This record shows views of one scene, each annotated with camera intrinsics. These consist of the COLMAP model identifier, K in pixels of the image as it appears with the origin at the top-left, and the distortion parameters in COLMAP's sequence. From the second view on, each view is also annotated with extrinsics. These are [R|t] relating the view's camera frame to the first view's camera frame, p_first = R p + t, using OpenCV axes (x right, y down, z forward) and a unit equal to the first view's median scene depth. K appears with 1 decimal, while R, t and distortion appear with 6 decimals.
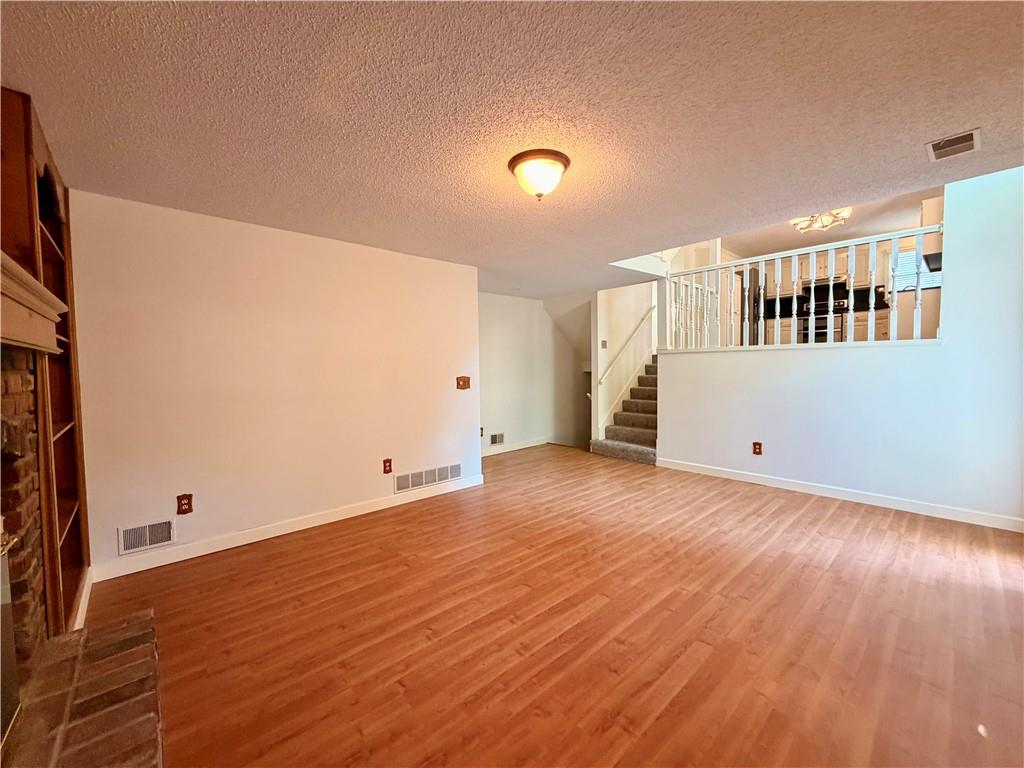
lens RADIAL K [[409.2, 0, 509.7], [0, 409.2, 384.3], [0, 0, 1]] dist [-0.001577, 0.000779]
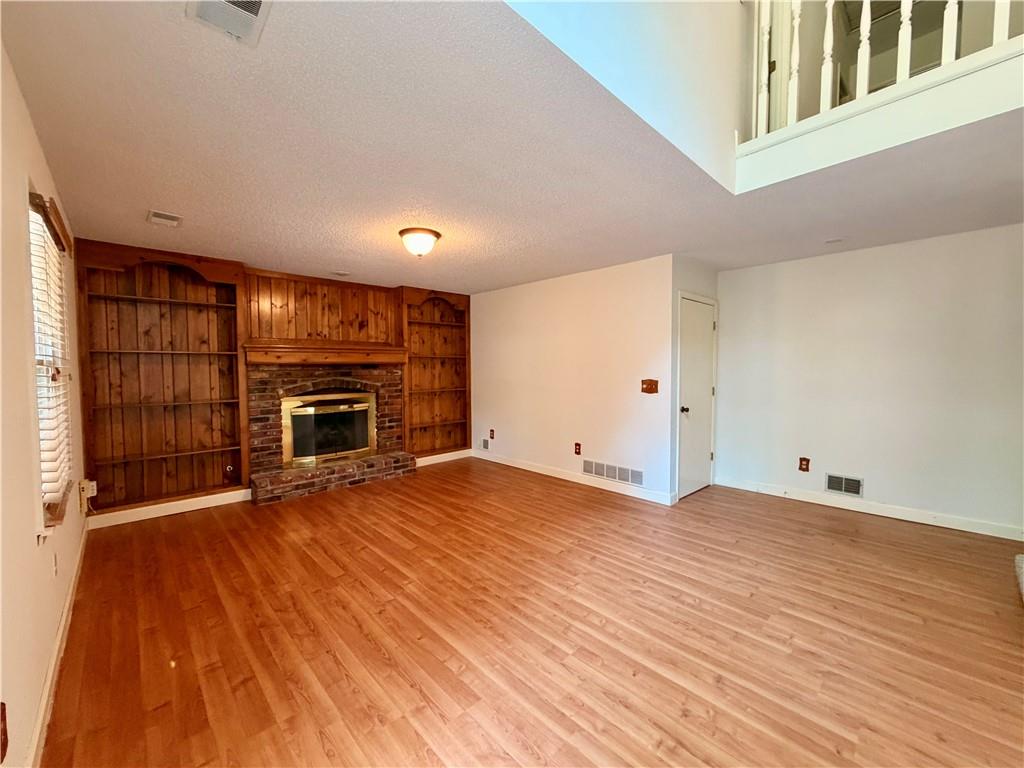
lens RADIAL K [[409.2, 0, 509.7], [0, 409.2, 384.3], [0, 0, 1]] dist [-0.001577, 0.000779]
pose [[0.026305, 0.055460, -0.998114, 1.033102], [-0.038741, 0.997766, 0.054419, -0.059874], [0.998903, 0.037236, 0.028395, 0.849491]]
